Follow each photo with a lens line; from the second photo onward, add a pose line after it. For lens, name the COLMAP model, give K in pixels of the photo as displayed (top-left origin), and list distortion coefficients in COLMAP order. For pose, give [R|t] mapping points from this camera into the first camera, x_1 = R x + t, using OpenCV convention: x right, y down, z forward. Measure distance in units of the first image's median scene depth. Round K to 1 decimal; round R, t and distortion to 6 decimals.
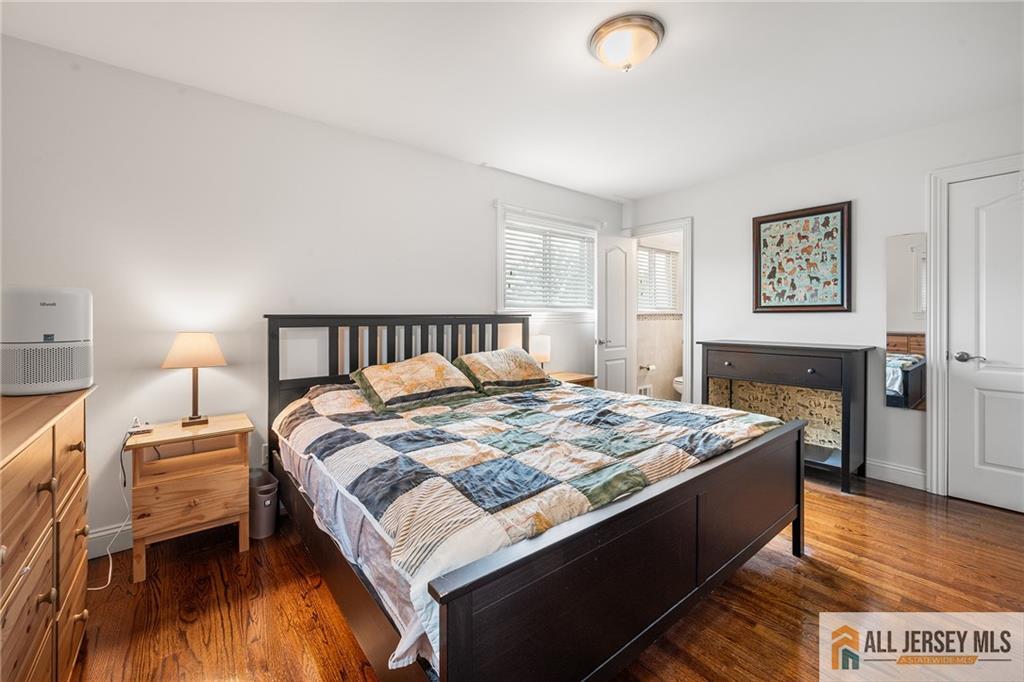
lens RADIAL K [[413.8, 0, 505.9], [0, 413.8, 315.8], [0, 0, 1]] dist [0.000105, 0.000270]
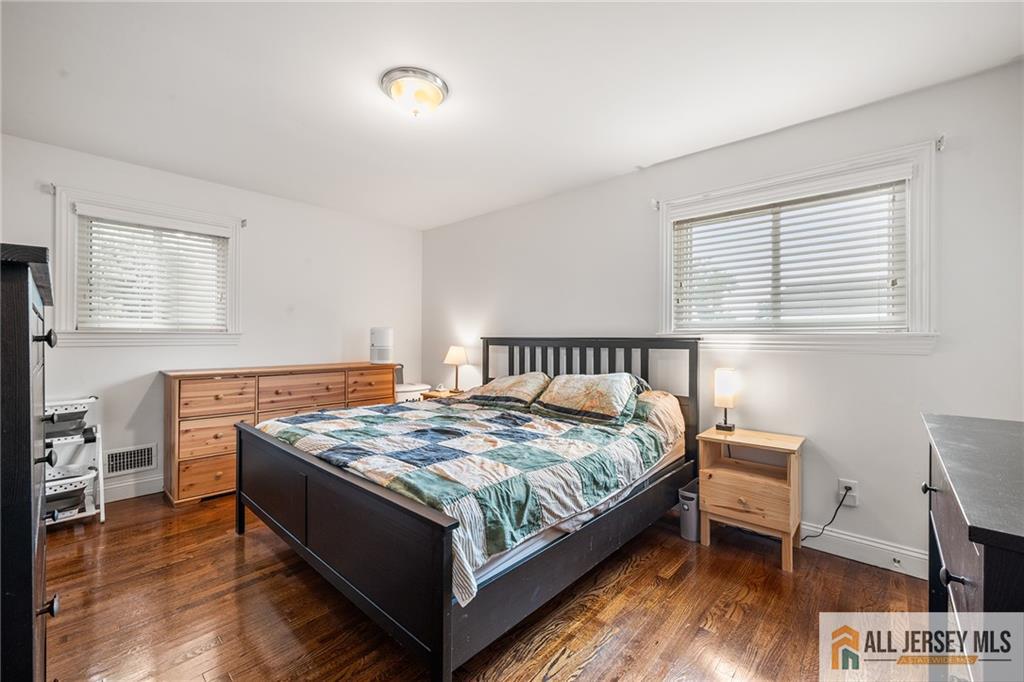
lens RADIAL K [[413.8, 0, 509.8], [0, 413.8, 337.8], [0, 0, 1]] dist [0.000105, 0.000270]
pose [[0.161011, 0.003499, -0.986946, 0.898969], [-0.002709, 0.999992, 0.003104, -0.005460], [0.986949, 0.002174, 0.161019, 0.684624]]
